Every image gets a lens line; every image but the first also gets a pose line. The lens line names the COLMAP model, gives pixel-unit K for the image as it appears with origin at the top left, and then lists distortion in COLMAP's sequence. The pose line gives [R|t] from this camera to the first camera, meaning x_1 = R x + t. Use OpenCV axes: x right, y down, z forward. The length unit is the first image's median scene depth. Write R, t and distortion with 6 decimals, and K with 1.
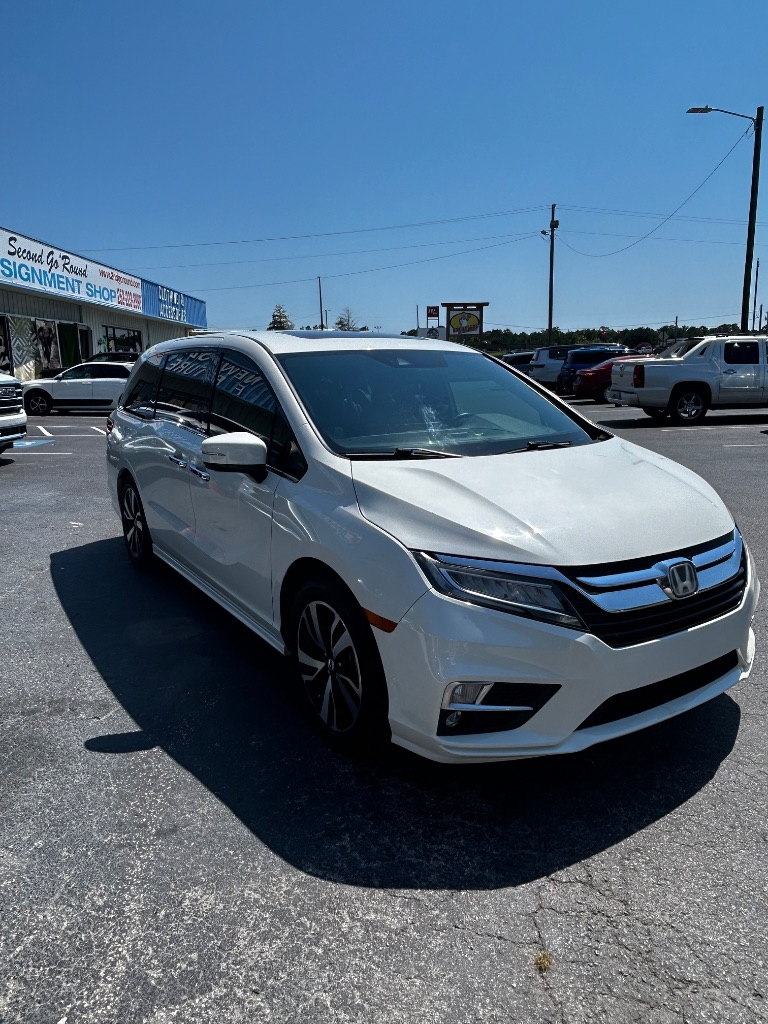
lens RADIAL K [[719.1, 0, 382.9], [0, 719.1, 505.8], [0, 0, 1]] dist [-0.008826, -0.001383]
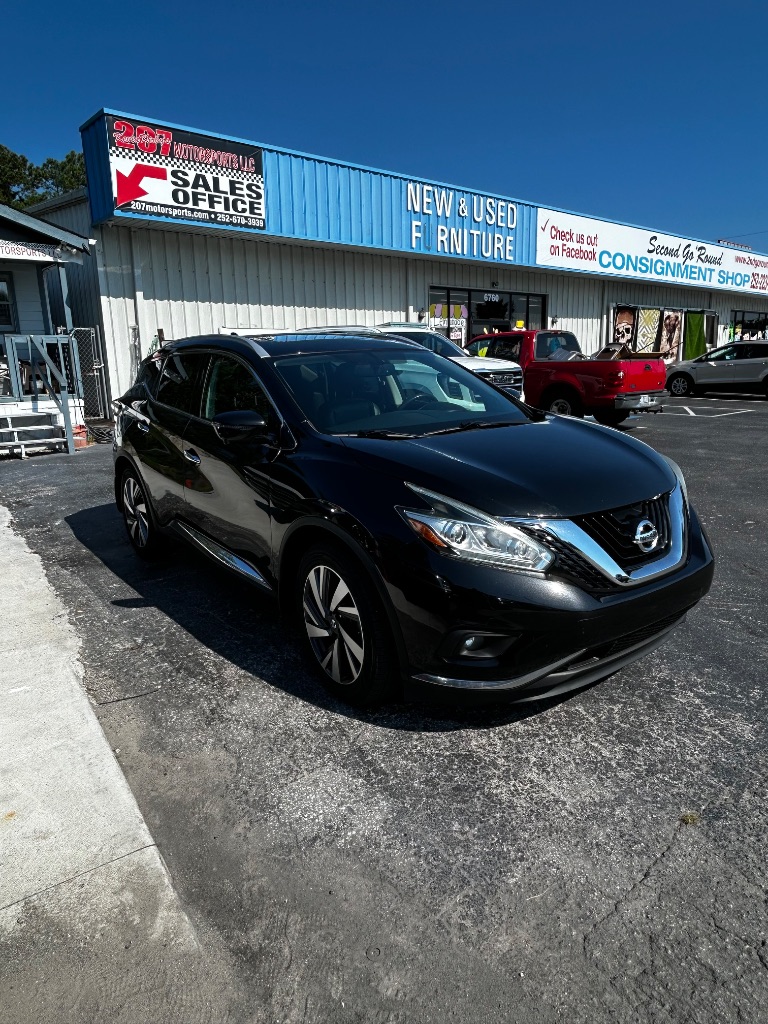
lens RADIAL K [[677.3, 0, 381.9], [0, 677.3, 514.4], [0, 0, 1]] dist [-0.005024, 0.001983]
pose [[0.652934, 0.166775, -0.738826, 0.060041], [-0.132124, 0.985580, 0.105710, 0.003256], [0.745802, 0.028595, 0.665554, -0.021945]]
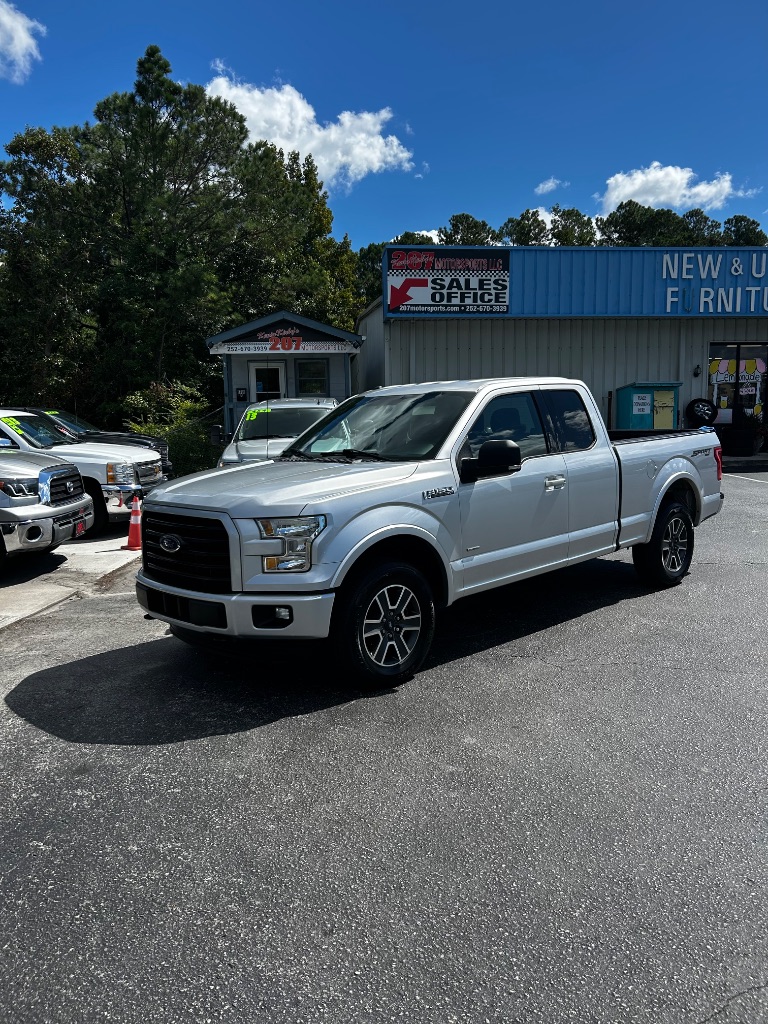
lens RADIAL K [[777.5, 0, 388.7], [0, 777.5, 517.6], [0, 0, 1]] dist [0.034125, -0.028445]
pose [[0.087777, 0.142342, -0.985918, 0.394760], [-0.178222, 0.976013, 0.125044, -0.036164], [0.980067, 0.164737, 0.111040, 0.116597]]
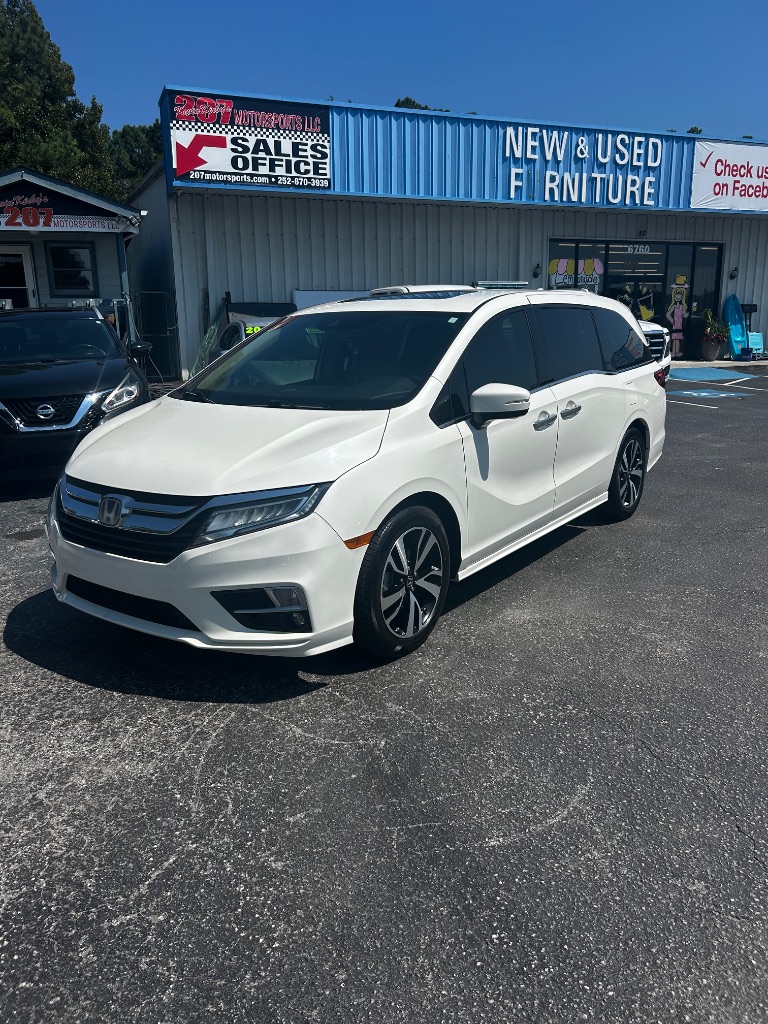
lens RADIAL K [[777.5, 0, 387.4], [0, 777.5, 508.2], [0, 0, 1]] dist [0.034125, -0.028445]
pose [[0.360587, 0.223371, -0.905584, 0.216477], [-0.169635, 0.970414, 0.171816, -0.026583], [0.917170, 0.091664, 0.387810, 0.108910]]
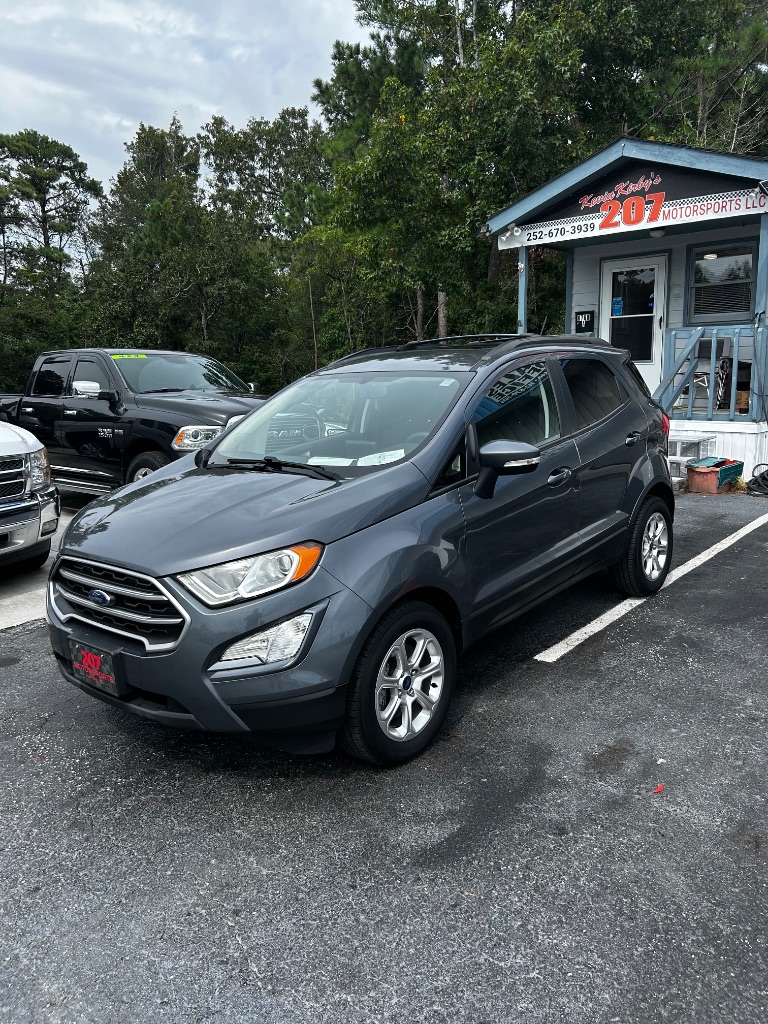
lens RADIAL K [[777.5, 0, 364.5], [0, 777.5, 496.8], [0, 0, 1]] dist [0.034125, -0.028445]
pose [[-0.649905, 0.144089, -0.746232, -0.078590], [-0.122750, 0.949073, 0.290160, -0.055245], [0.750037, 0.280176, -0.599120, 0.261756]]
